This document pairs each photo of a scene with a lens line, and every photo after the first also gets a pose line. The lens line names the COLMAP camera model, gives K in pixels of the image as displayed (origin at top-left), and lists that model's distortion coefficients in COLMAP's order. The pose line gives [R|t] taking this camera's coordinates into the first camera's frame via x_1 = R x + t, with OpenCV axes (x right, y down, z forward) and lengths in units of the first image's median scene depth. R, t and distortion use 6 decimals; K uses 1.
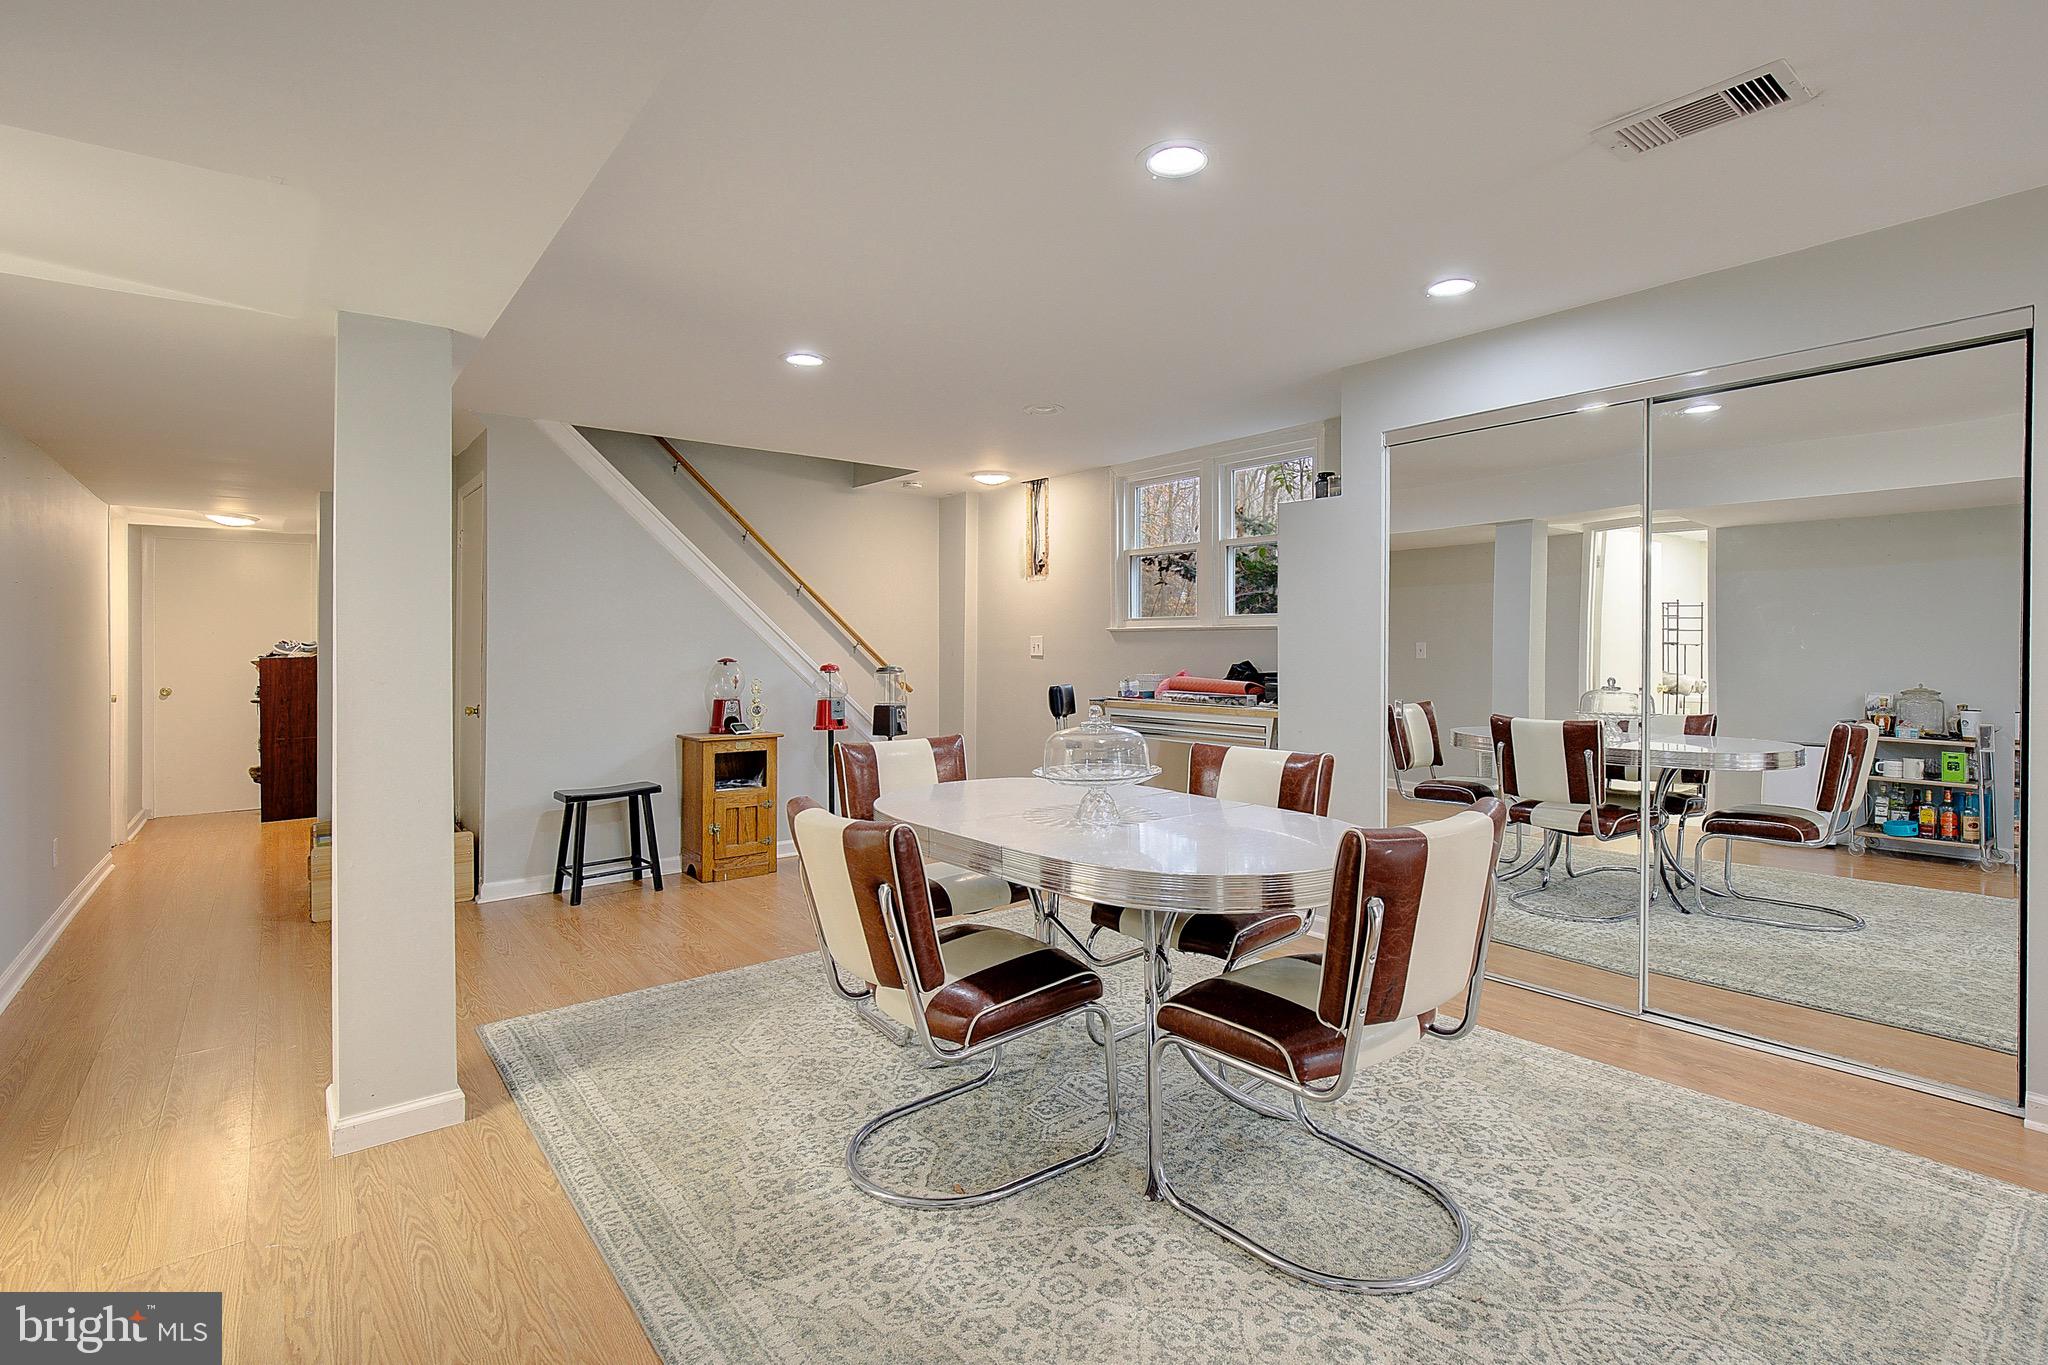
lens RADIAL K [[930.8, 0, 1016.2], [0, 930.8, 667.2], [0, 0, 1]] dist [0.001689, 0.000066]
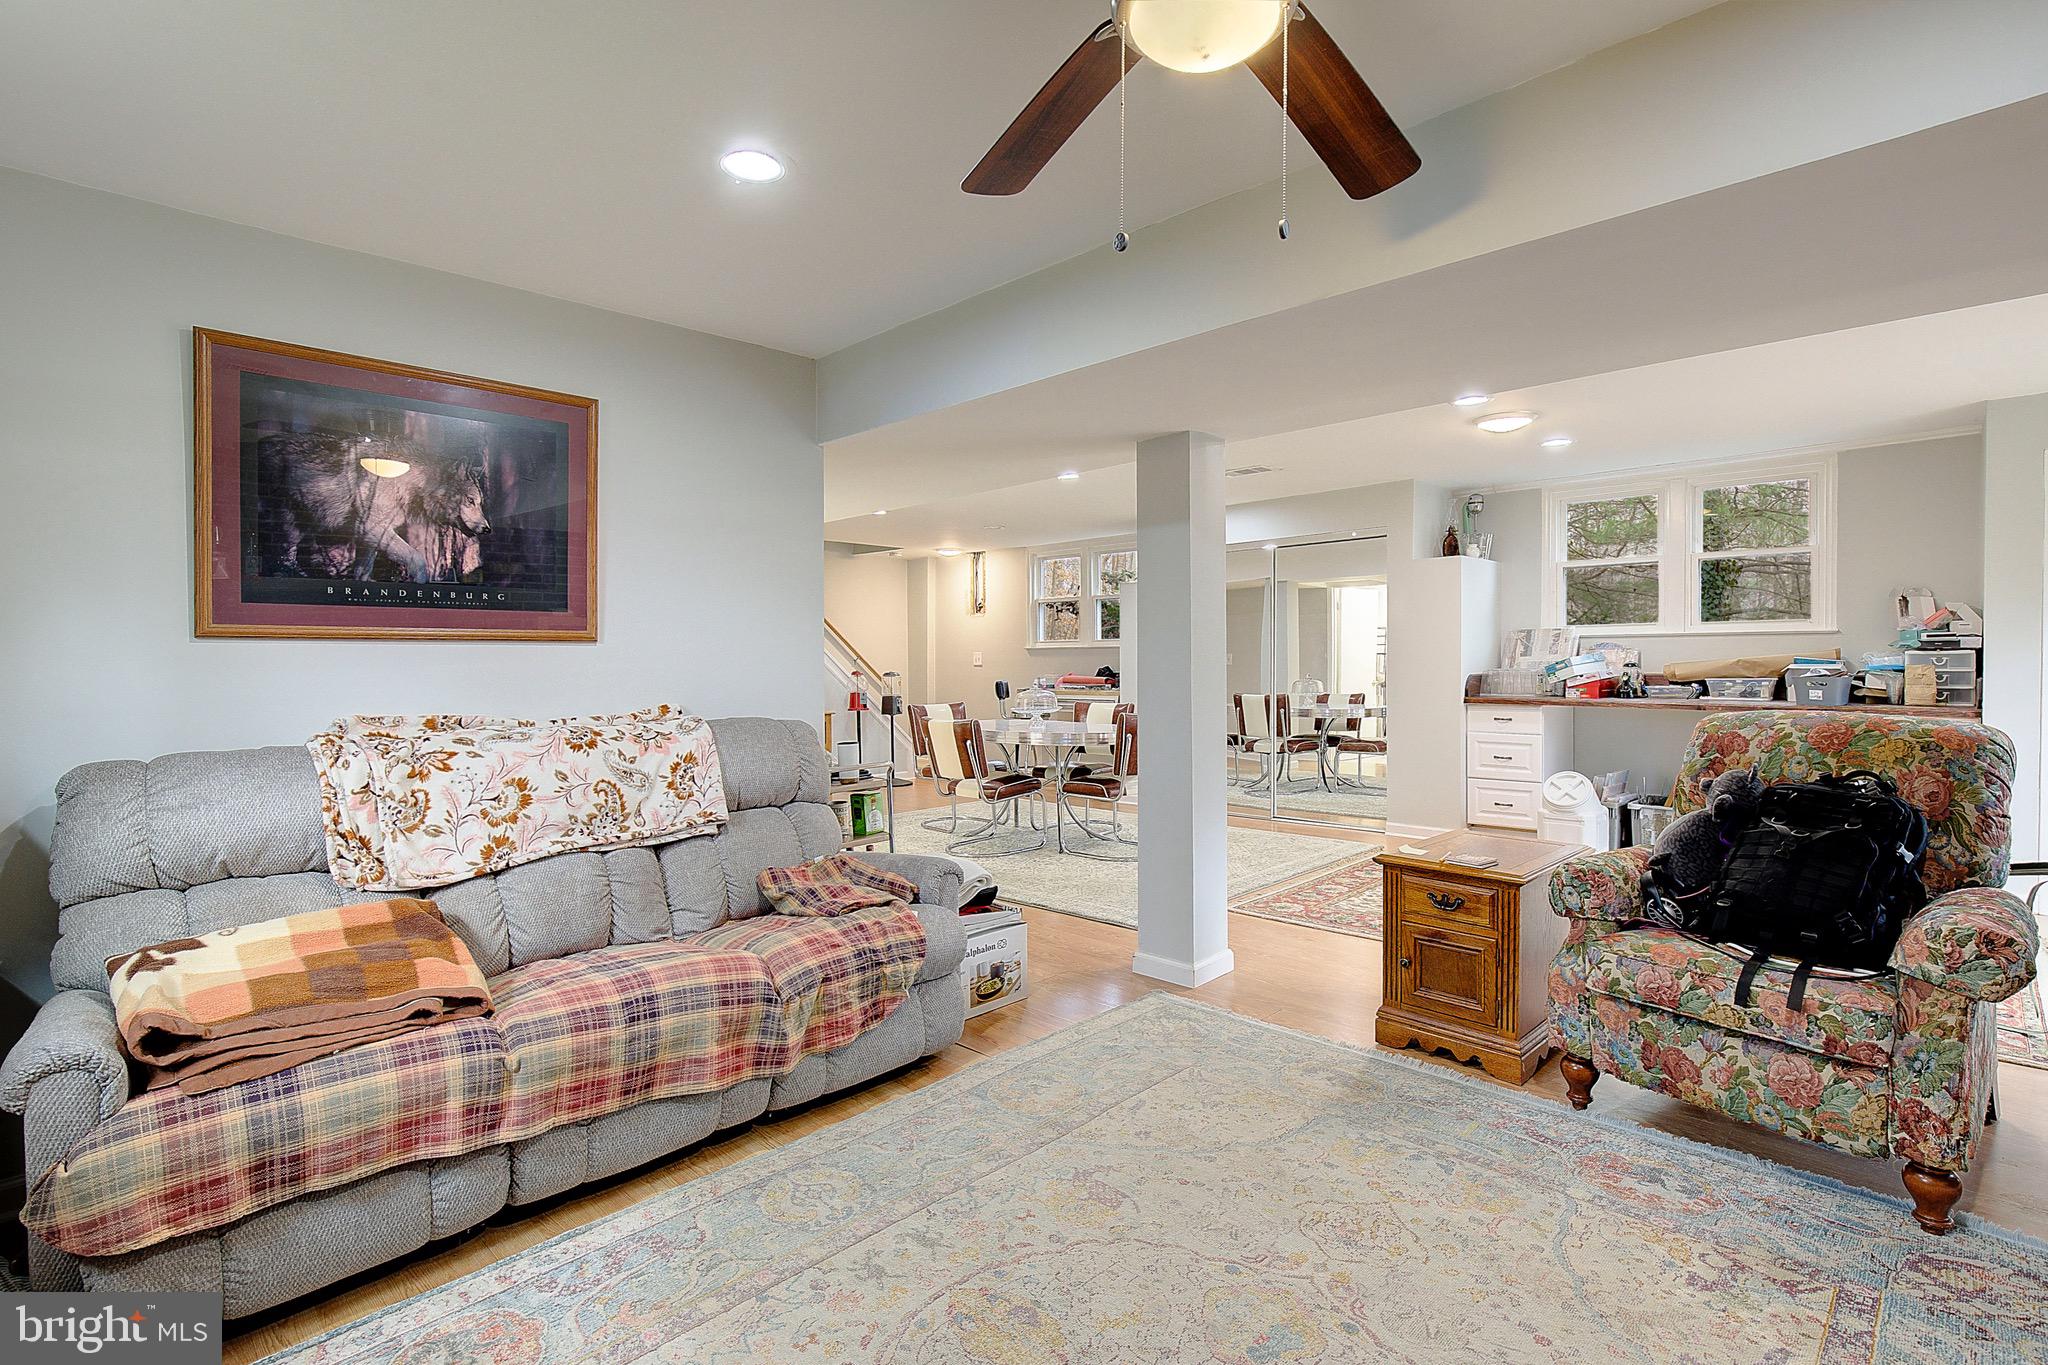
lens RADIAL K [[971.7, 0, 1024.0], [0, 971.7, 682.5], [0, 0, 1]] dist [-0.007191, -0.000753]
pose [[0.991892, -0.009743, 0.126713, -0.137605], [0.009638, 0.999953, 0.001444, 0.019421], [-0.126721, -0.000211, 0.991938, -0.781870]]
